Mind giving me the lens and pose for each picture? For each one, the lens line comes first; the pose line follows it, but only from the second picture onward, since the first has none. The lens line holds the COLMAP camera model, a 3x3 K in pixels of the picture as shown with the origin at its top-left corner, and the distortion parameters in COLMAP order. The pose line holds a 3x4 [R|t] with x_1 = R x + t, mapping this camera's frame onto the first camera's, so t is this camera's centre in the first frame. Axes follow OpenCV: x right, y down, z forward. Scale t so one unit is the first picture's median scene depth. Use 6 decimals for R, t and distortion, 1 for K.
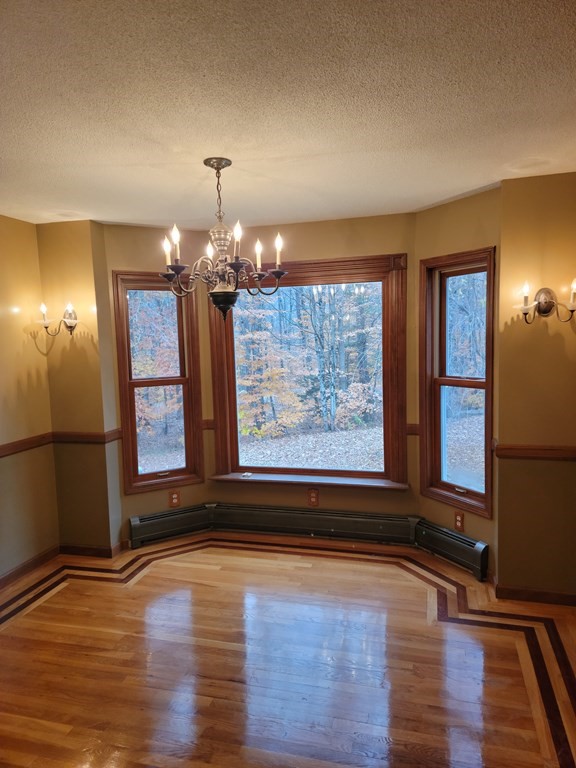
lens RADIAL K [[537.4, 0, 304.7], [0, 537.4, 382.3], [0, 0, 1]] dist [0.095501, -0.028097]
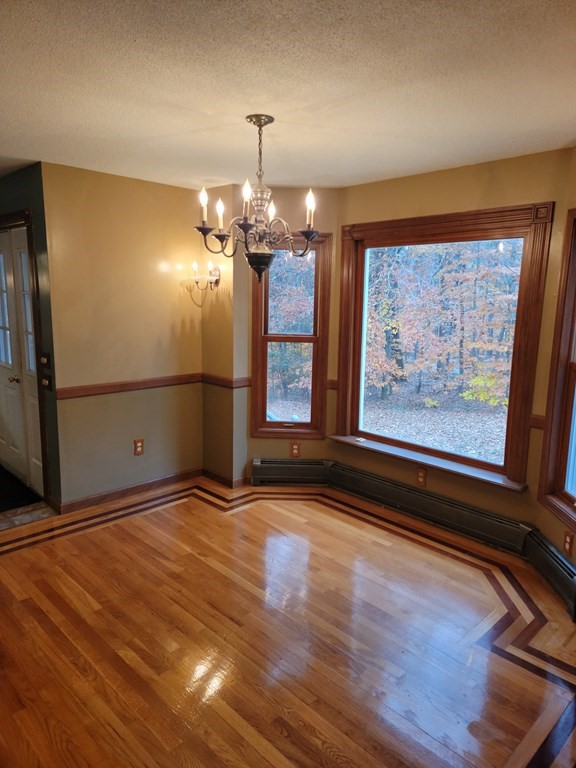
lens RADIAL K [[537.4, 0, 288.4], [0, 537.4, 379.5], [0, 0, 1]] dist [0.095501, -0.028097]
pose [[0.866072, 0.124368, -0.484203, 0.265193], [-0.089536, 0.991489, 0.094517, -0.021297], [0.491837, -0.038505, 0.869836, 0.090566]]
